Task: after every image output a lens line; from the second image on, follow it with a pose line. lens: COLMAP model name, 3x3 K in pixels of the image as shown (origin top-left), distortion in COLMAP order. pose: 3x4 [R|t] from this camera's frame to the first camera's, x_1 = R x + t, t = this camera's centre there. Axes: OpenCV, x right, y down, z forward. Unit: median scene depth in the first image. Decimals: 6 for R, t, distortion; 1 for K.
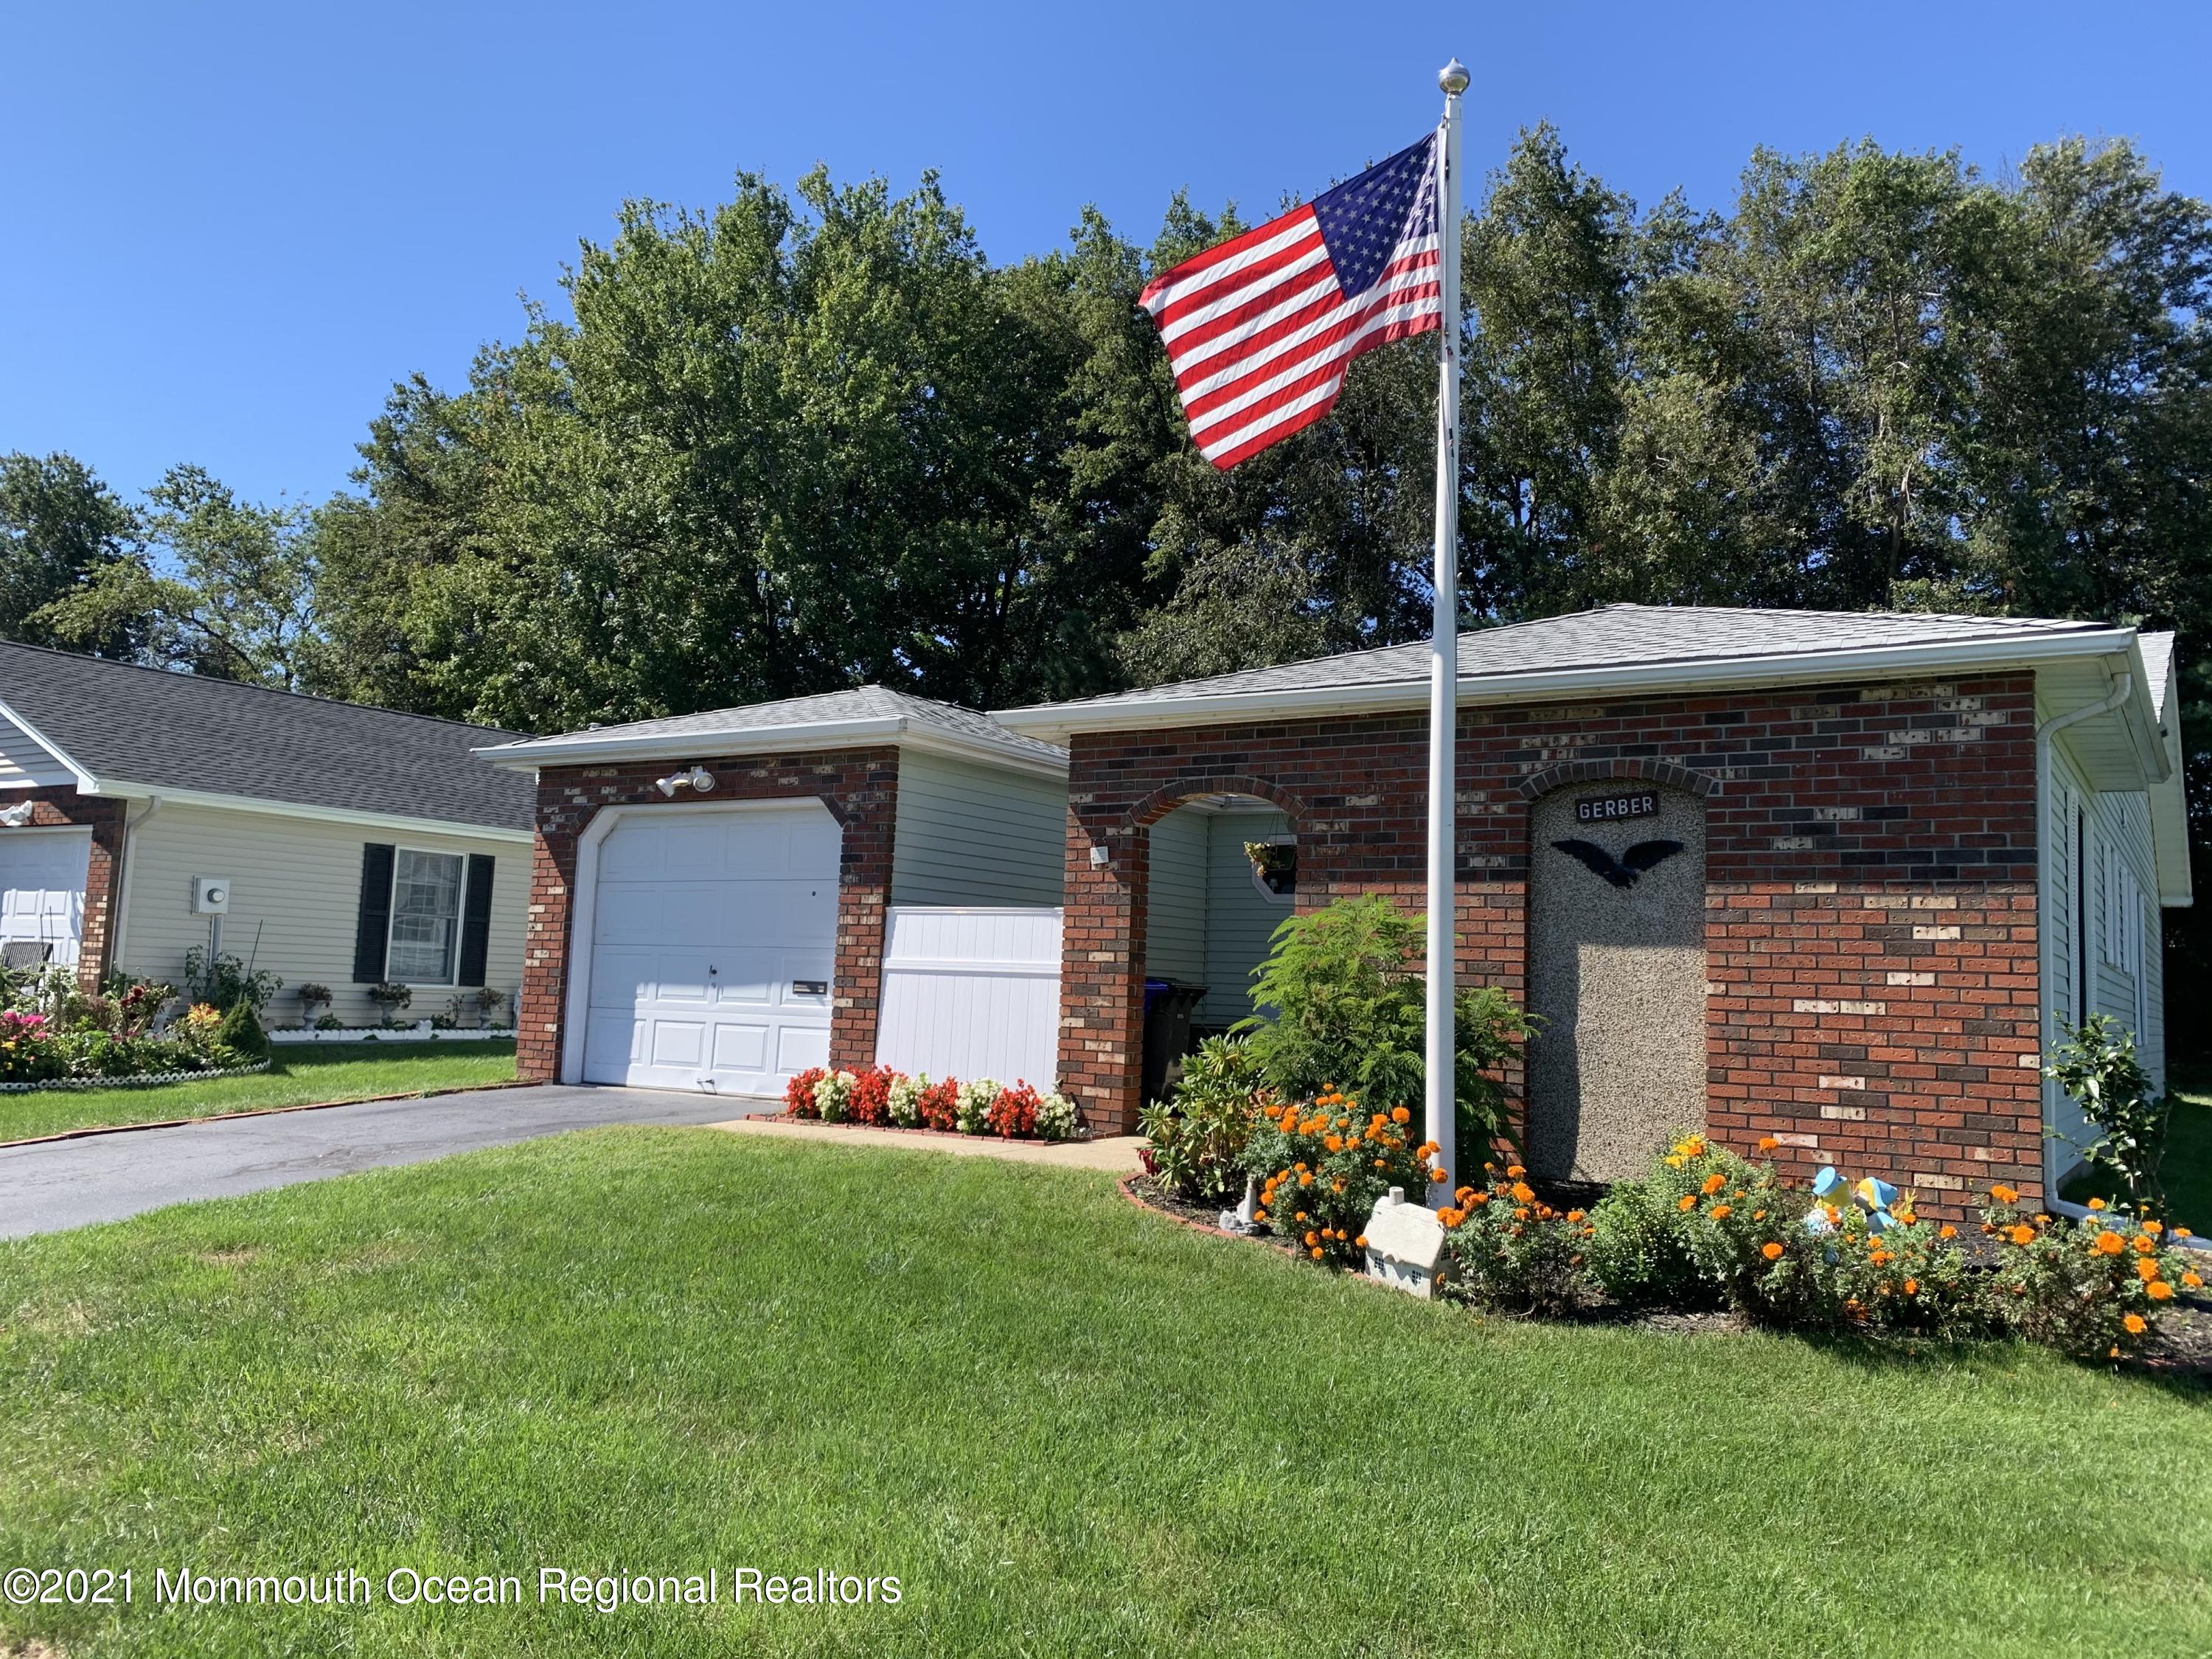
lens RADIAL K [[1770.5, 0, 1108.6], [0, 1770.5, 840.8], [0, 0, 1]] dist [0.037951, -0.071857]
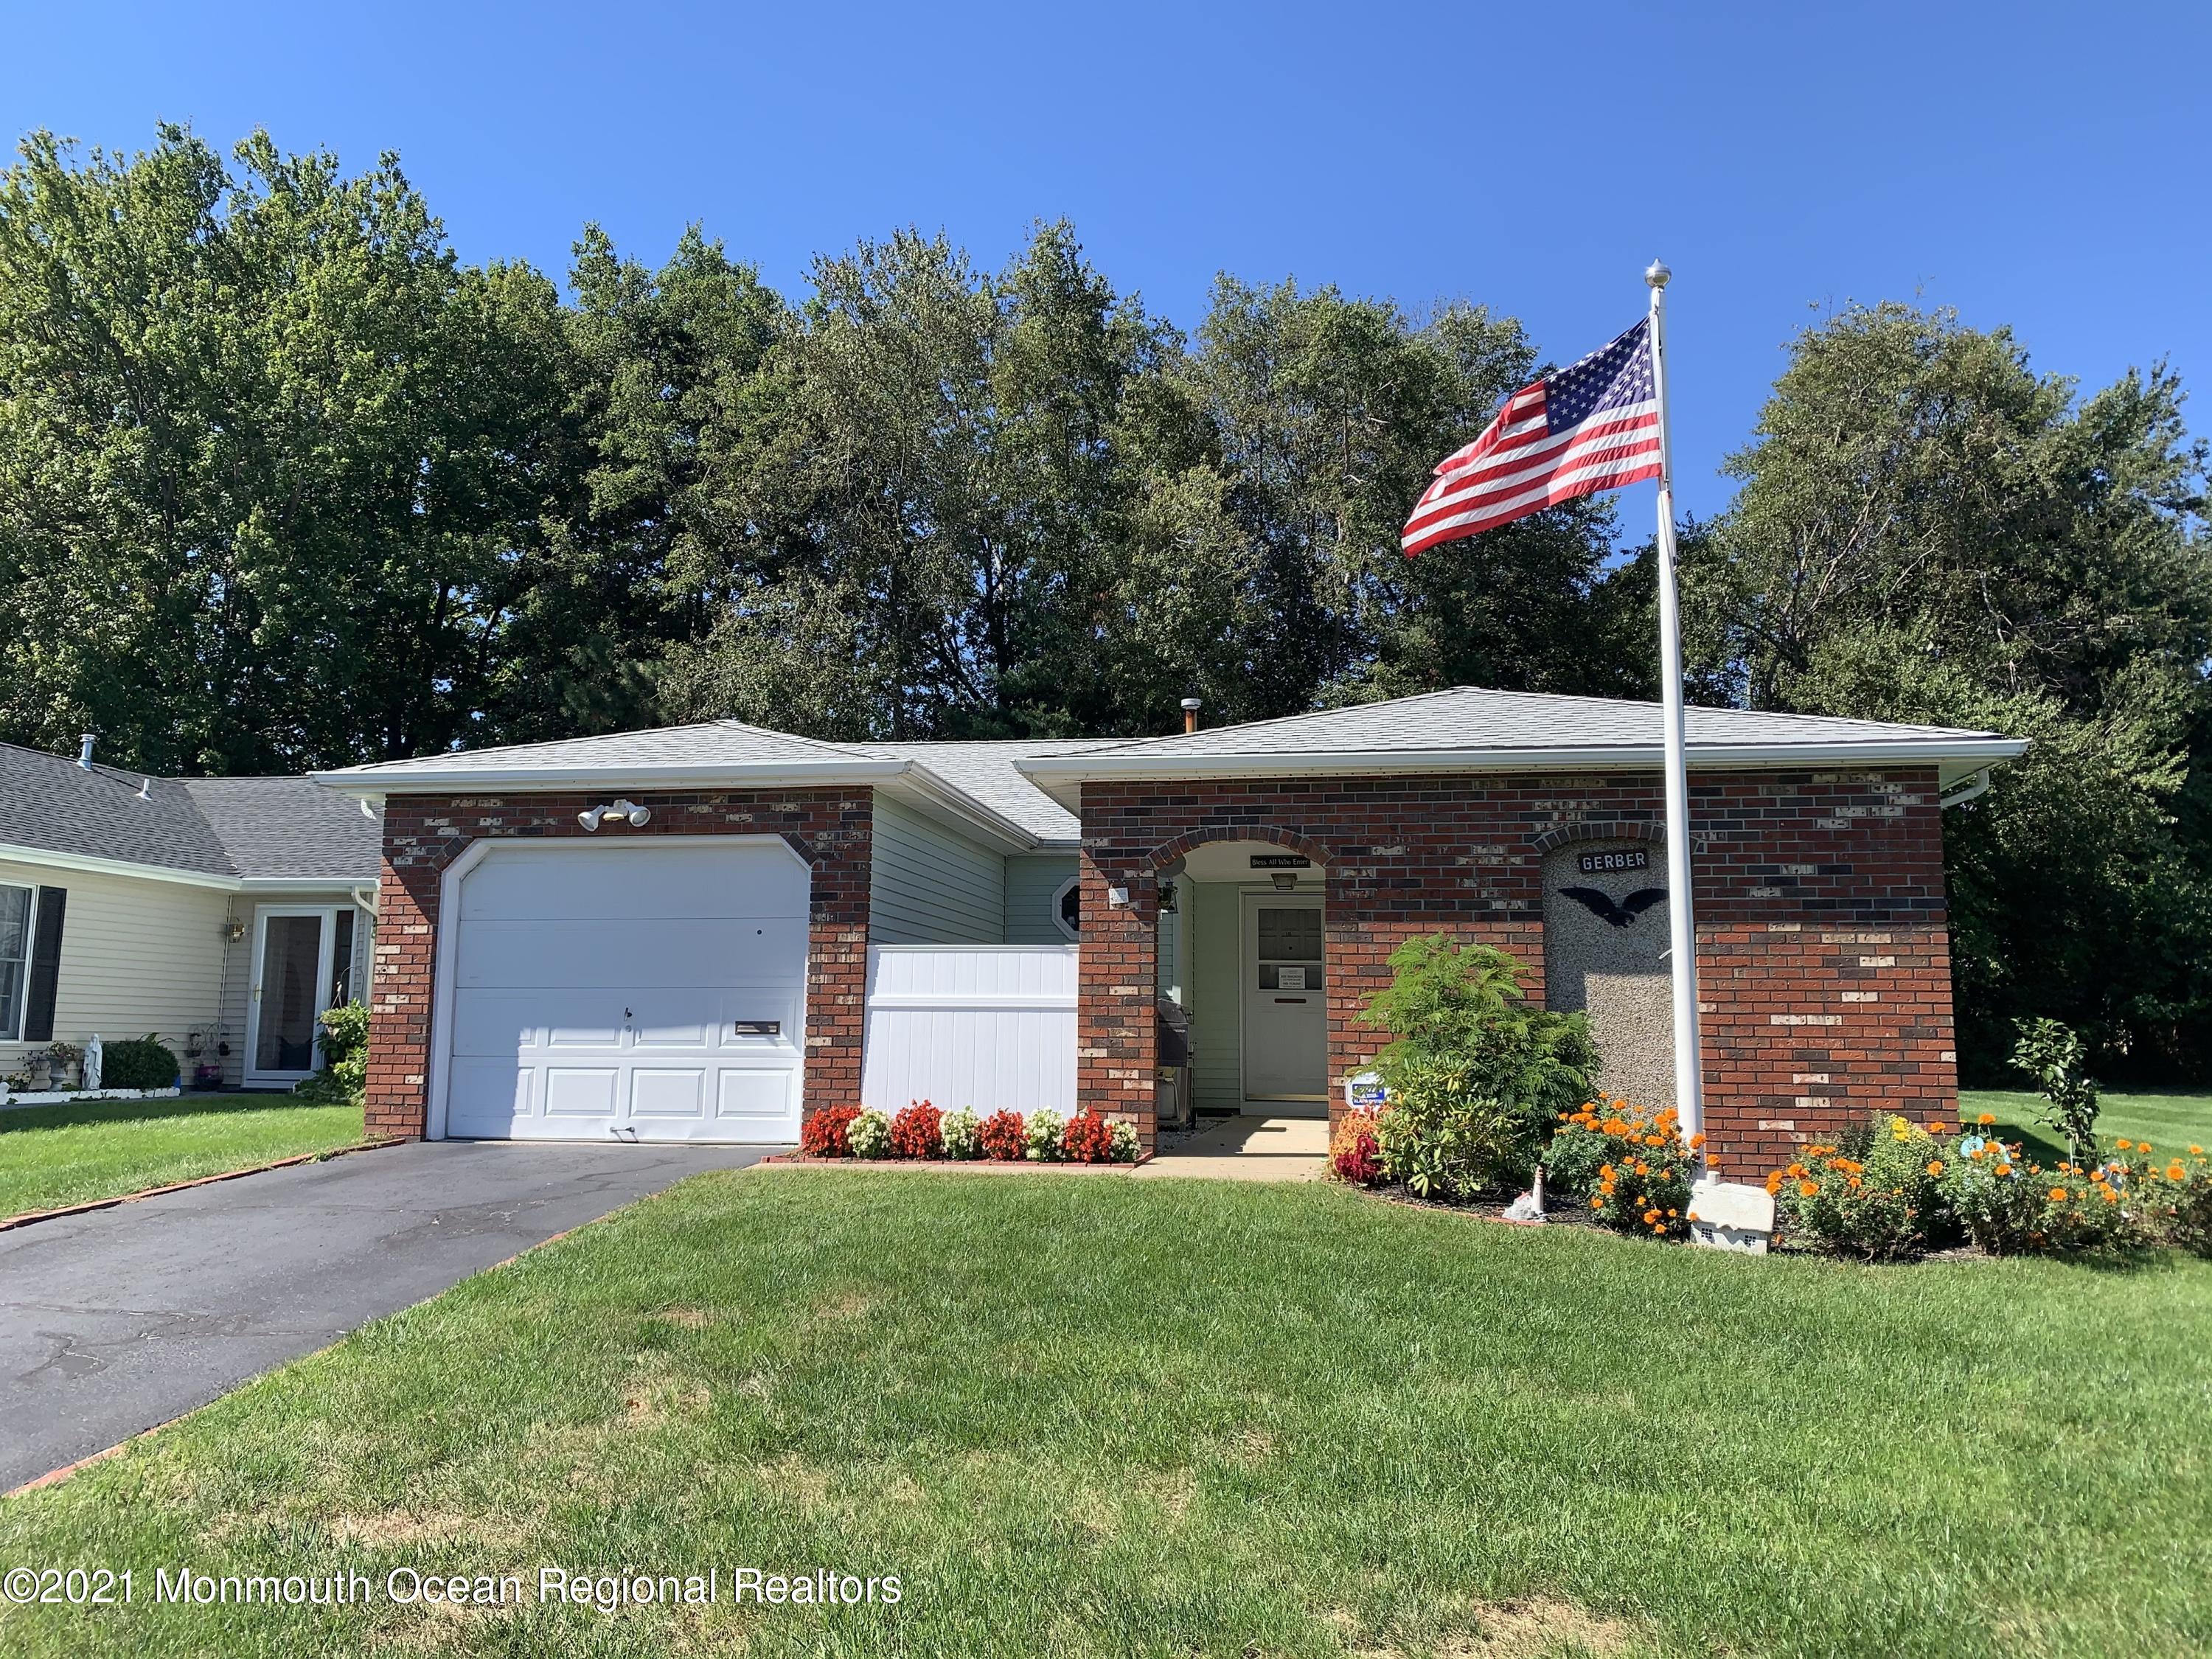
lens RADIAL K [[1770.5, 0, 1106.8], [0, 1770.5, 818.5], [0, 0, 1]] dist [0.037951, -0.071857]
pose [[0.913869, 0.024246, 0.405284, -0.414713], [-0.011004, 0.999328, -0.034971, -0.001111], [-0.405860, 0.027500, 0.913522, 0.017835]]
